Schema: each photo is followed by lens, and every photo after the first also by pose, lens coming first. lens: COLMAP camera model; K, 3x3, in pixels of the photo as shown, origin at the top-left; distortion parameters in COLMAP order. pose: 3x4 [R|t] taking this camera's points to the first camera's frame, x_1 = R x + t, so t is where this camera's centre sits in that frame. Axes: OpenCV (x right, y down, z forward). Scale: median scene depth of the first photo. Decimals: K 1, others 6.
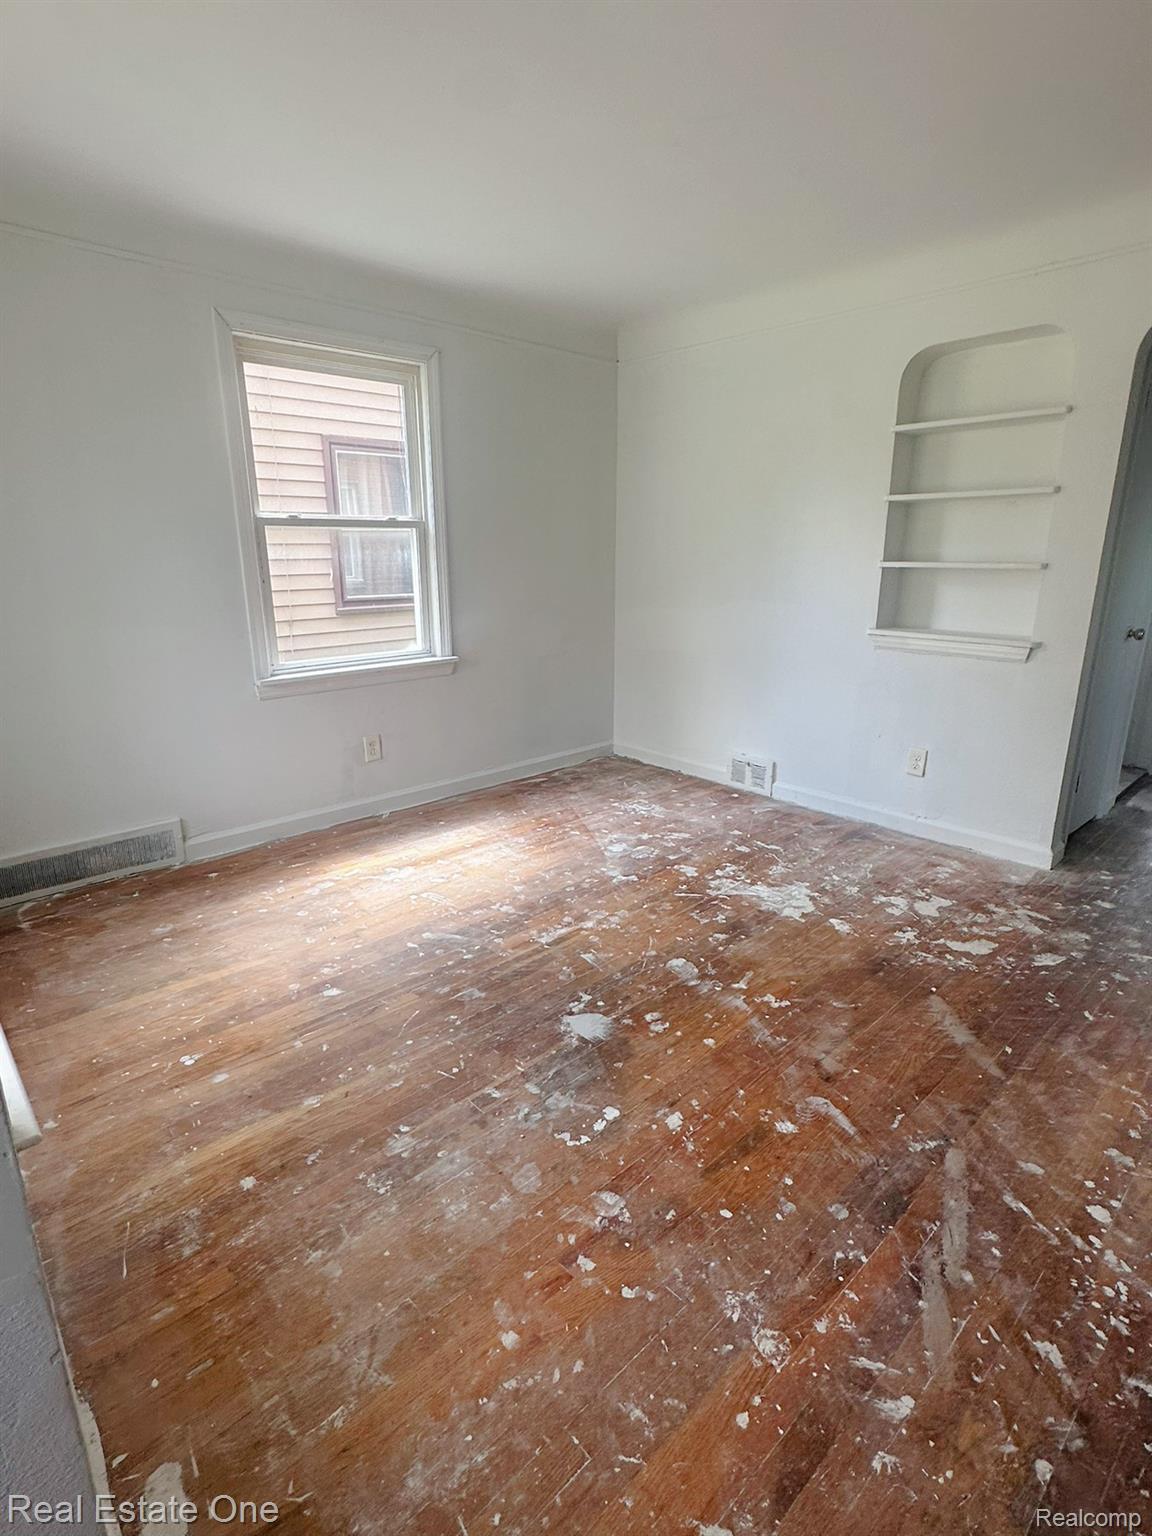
lens RADIAL K [[781.3, 0, 578.7], [0, 781.3, 758.1], [0, 0, 1]] dist [-0.000453, -0.000265]
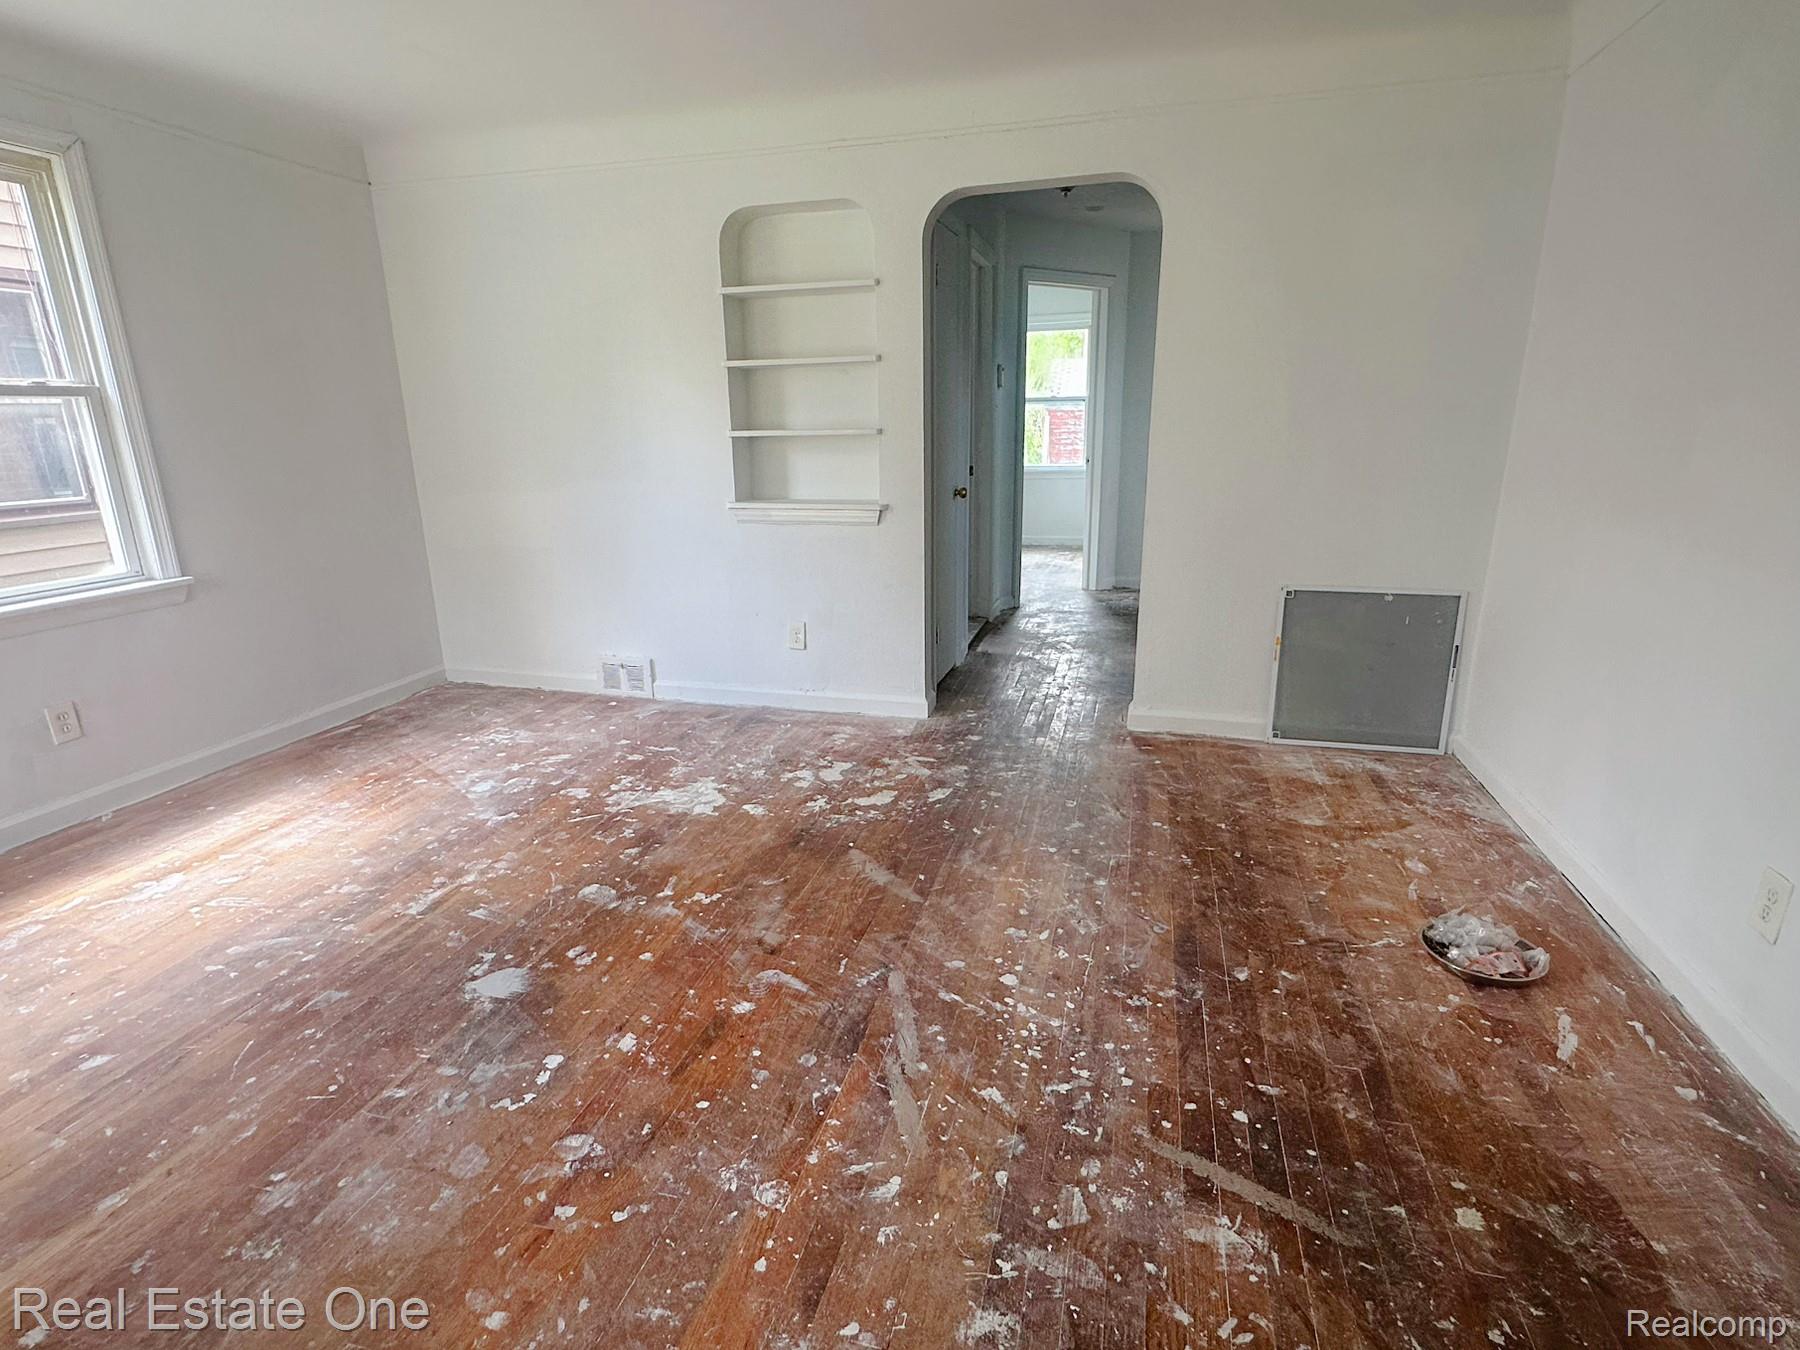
lens RADIAL K [[915.6, 0, 900.9], [0, 915.6, 679.4], [0, 0, 1]] dist [-0.000453, -0.000265]
pose [[0.850701, -0.157000, 0.501657, -0.058396], [0.151571, 0.987083, 0.051888, 0.028311], [-0.503323, 0.031896, 0.863509, -0.077576]]
